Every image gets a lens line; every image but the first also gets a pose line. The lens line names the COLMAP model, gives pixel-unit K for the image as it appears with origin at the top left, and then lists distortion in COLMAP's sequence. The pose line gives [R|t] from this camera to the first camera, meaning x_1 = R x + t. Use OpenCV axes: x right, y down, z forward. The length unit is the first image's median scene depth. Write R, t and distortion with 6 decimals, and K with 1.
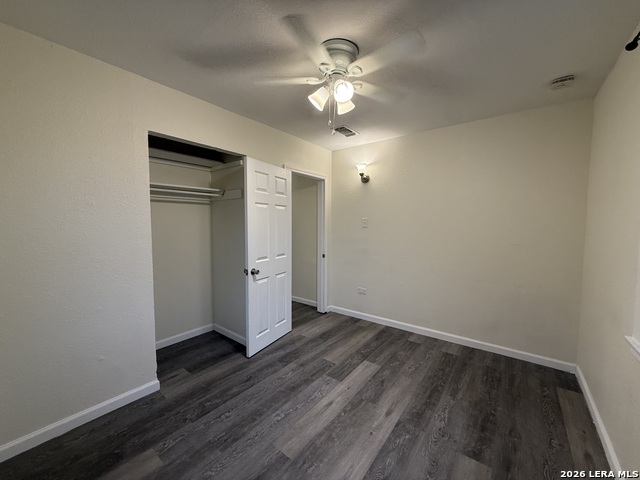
lens RADIAL K [[254.3, 0, 318.7], [0, 254.3, 237.5], [0, 0, 1]] dist [-0.000424, 0.001627]
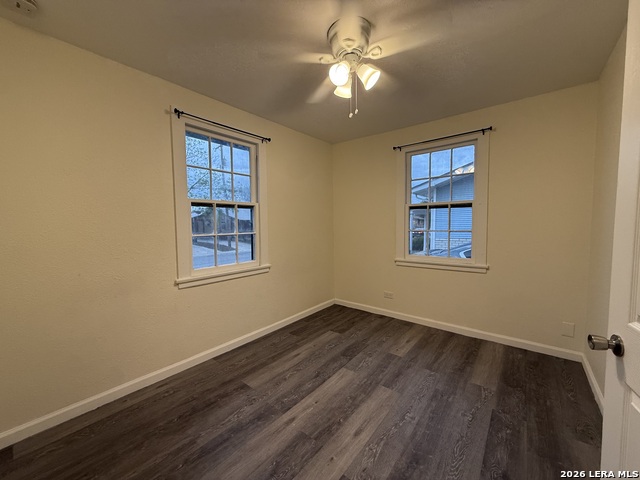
lens RADIAL K [[254.3, 0, 319.7], [0, 254.3, 239.7], [0, 0, 1]] dist [-0.000424, 0.001627]
pose [[-0.999831, 0.006054, 0.017367, 0.167005], [0.008075, 0.992892, 0.118744, -0.059605], [-0.016524, 0.118864, -0.992773, 1.986973]]
